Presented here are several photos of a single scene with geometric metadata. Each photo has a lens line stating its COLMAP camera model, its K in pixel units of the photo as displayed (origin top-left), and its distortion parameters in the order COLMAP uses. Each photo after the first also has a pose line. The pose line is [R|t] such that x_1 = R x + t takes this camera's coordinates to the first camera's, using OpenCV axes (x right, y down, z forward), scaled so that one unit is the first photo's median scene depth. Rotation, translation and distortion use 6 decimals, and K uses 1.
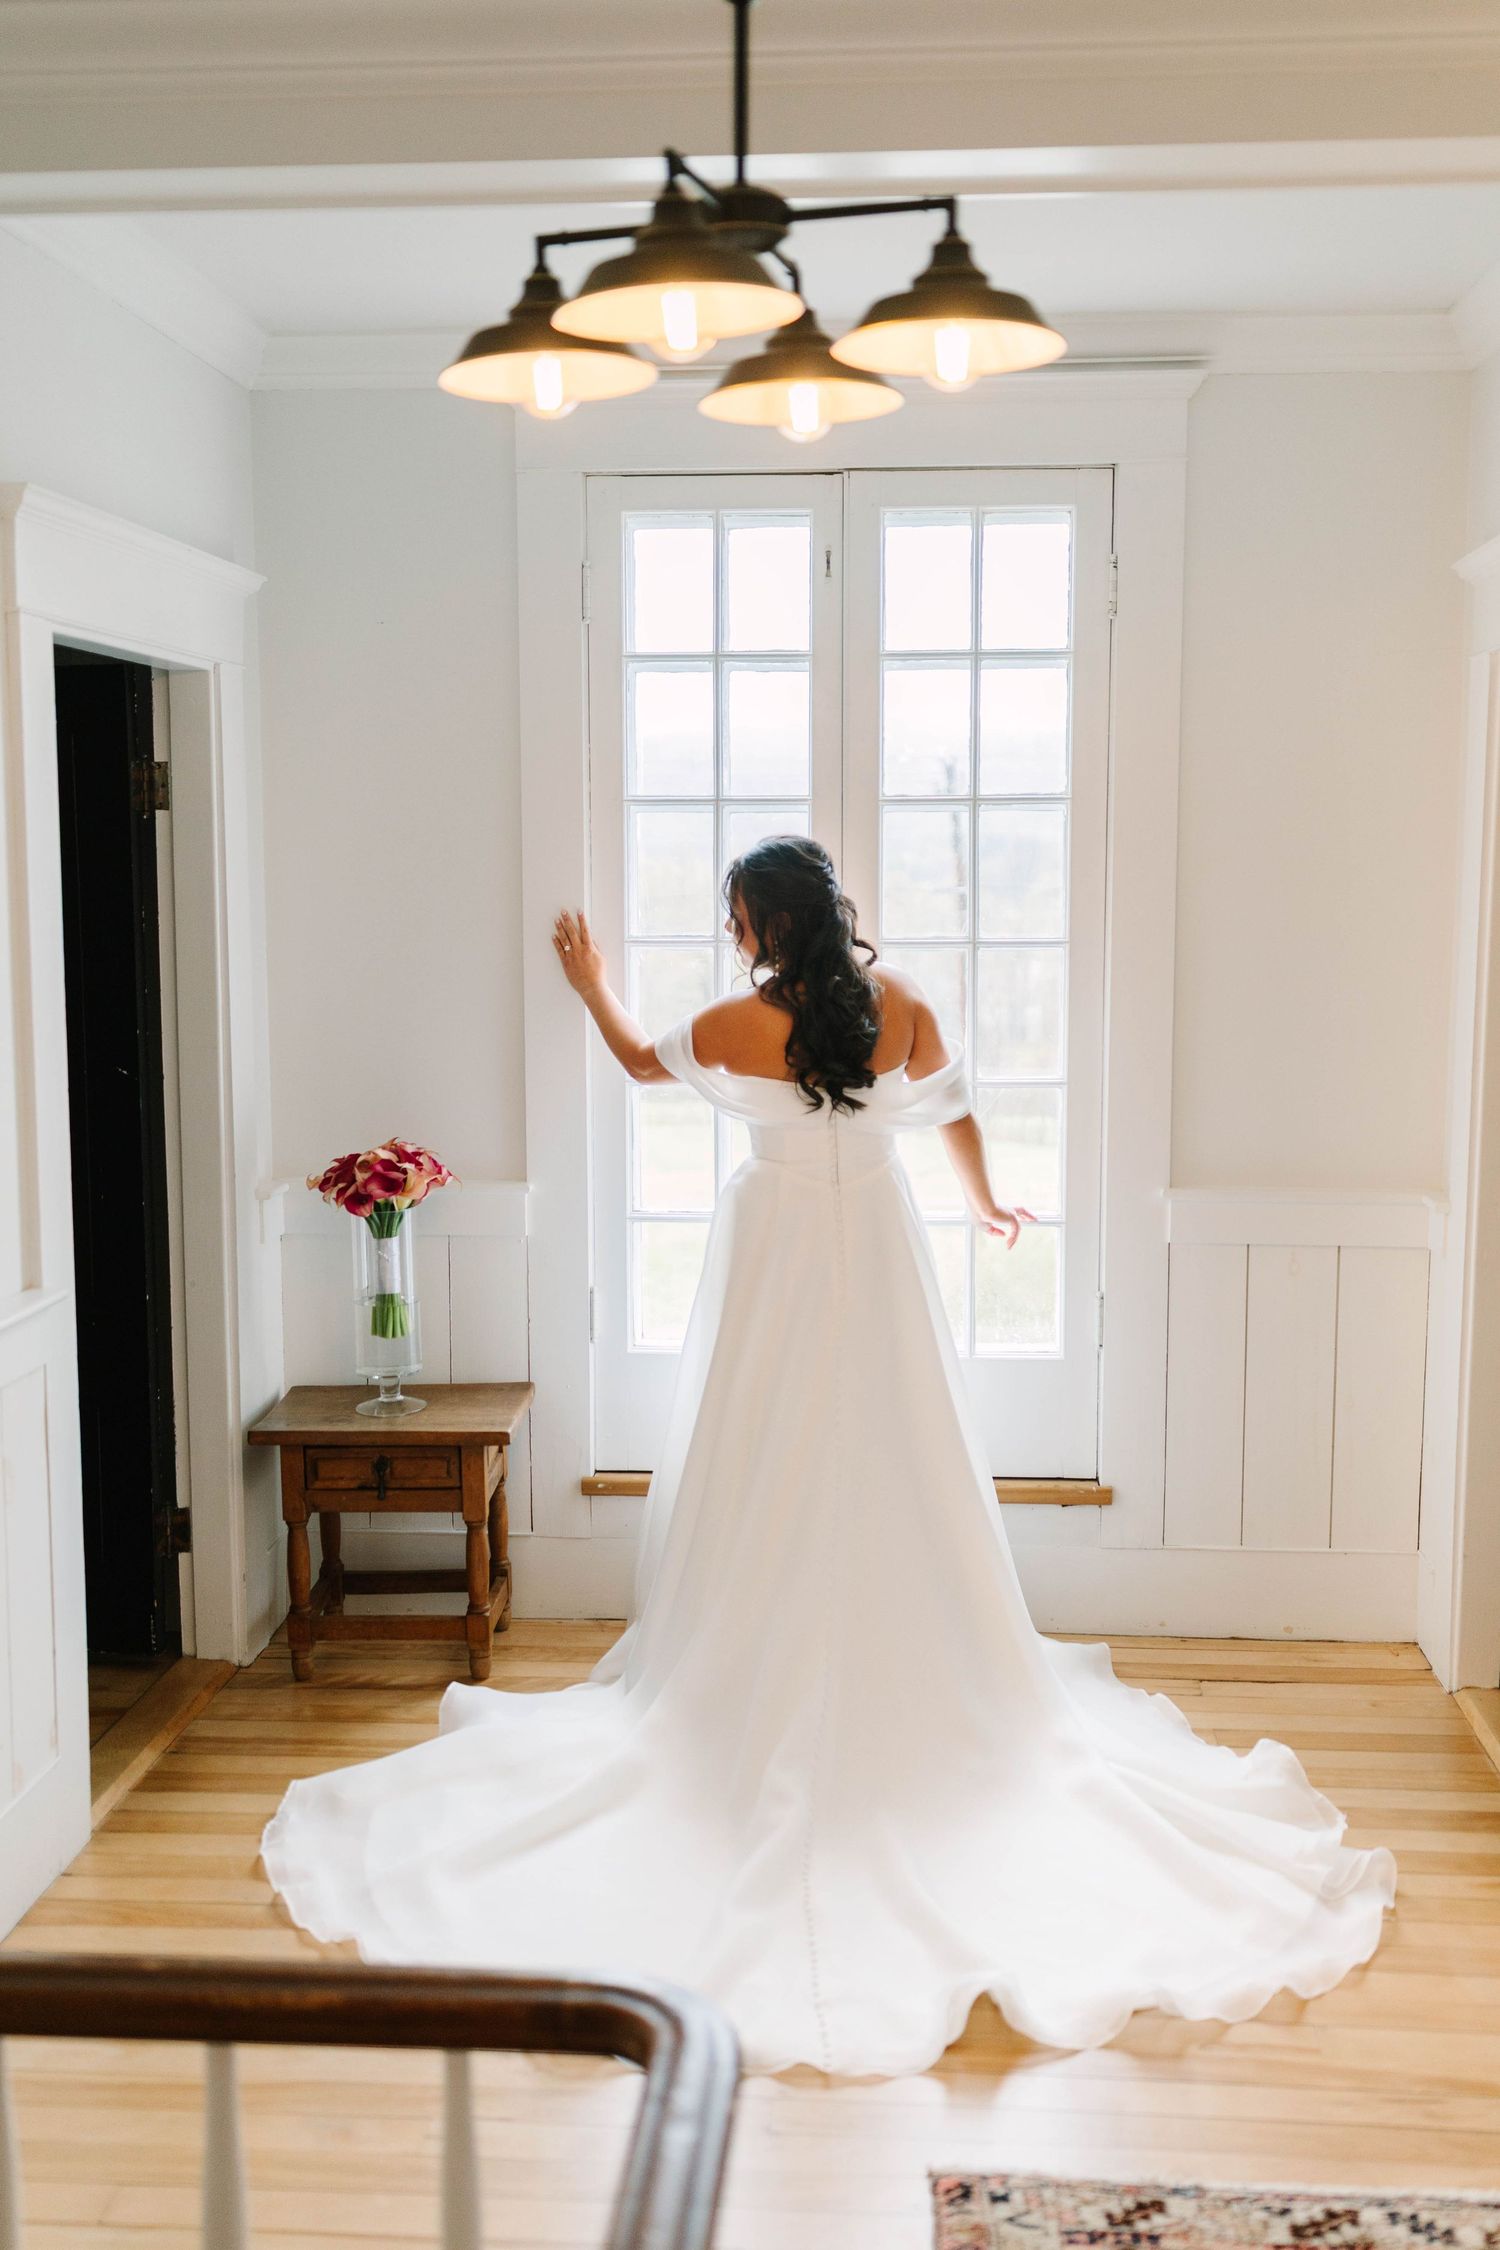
lens RADIAL K [[2231.9, 0, 753.2], [0, 2231.9, 1137.1], [0, 0, 1]] dist [0.007719, 0.000927]
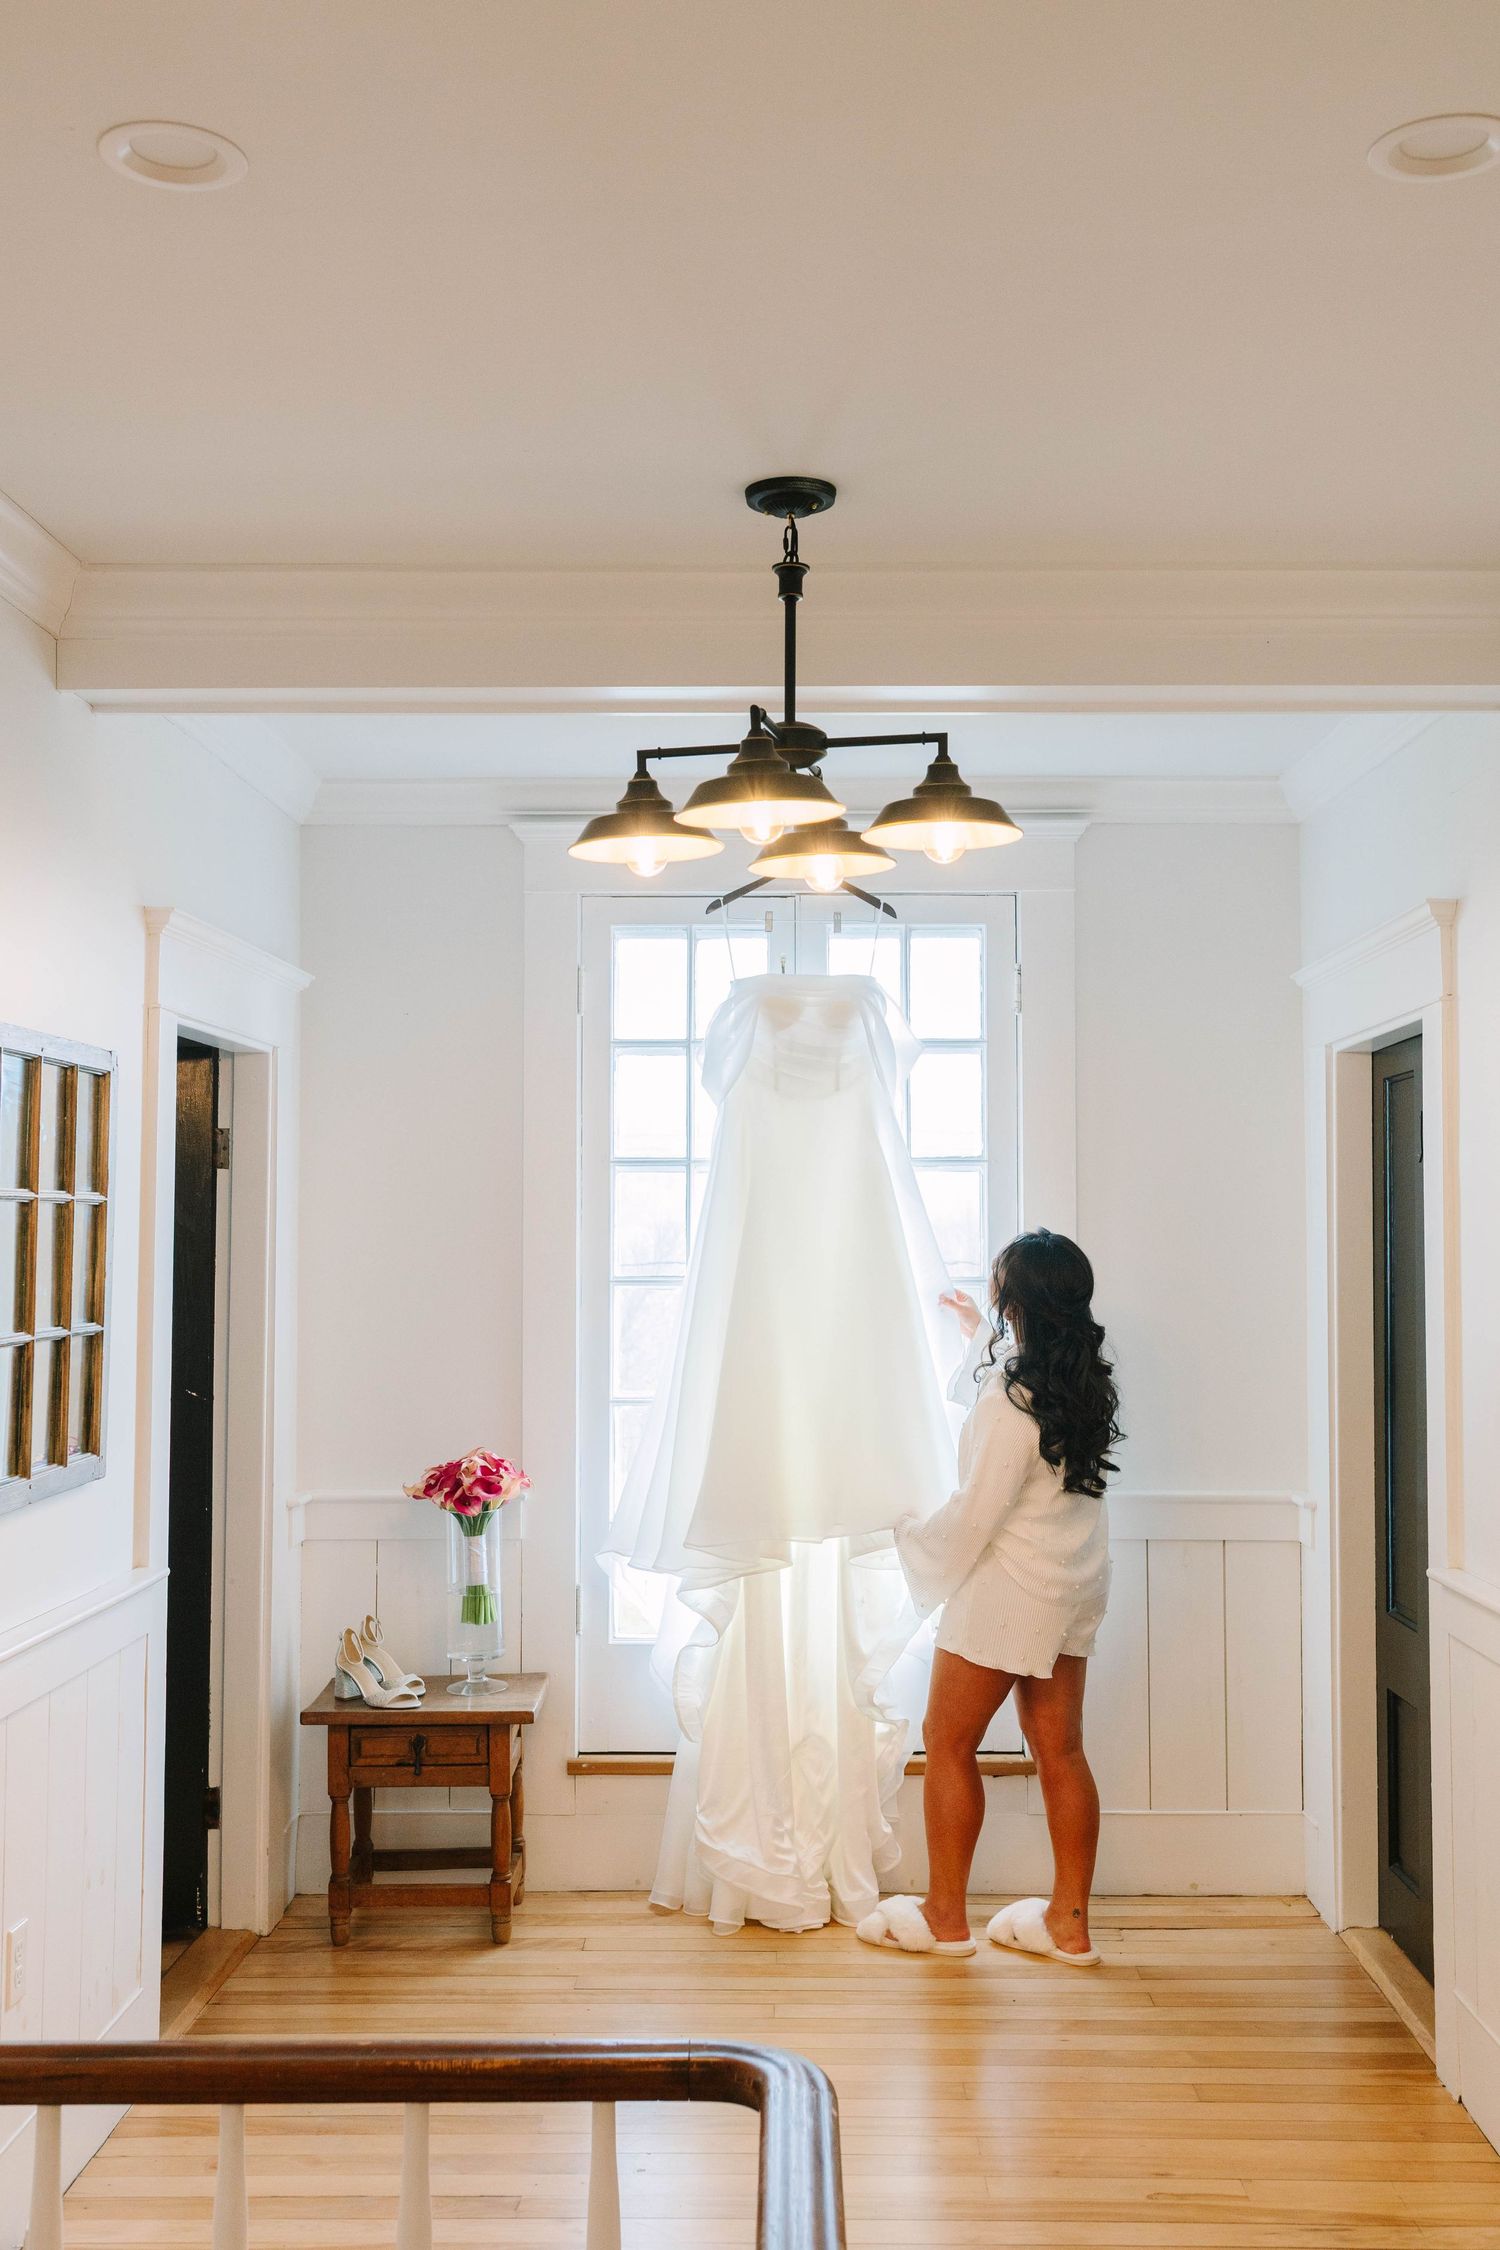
lens RADIAL K [[2231.9, 0, 753.2], [0, 2231.9, 1137.1], [0, 0, 1]] dist [0.007719, 0.000927]
pose [[0.997896, 0.003062, 0.064763, -0.062322], [0.007693, 0.986236, -0.165164, 0.033245], [-0.064378, 0.165314, 0.984138, -0.176338]]
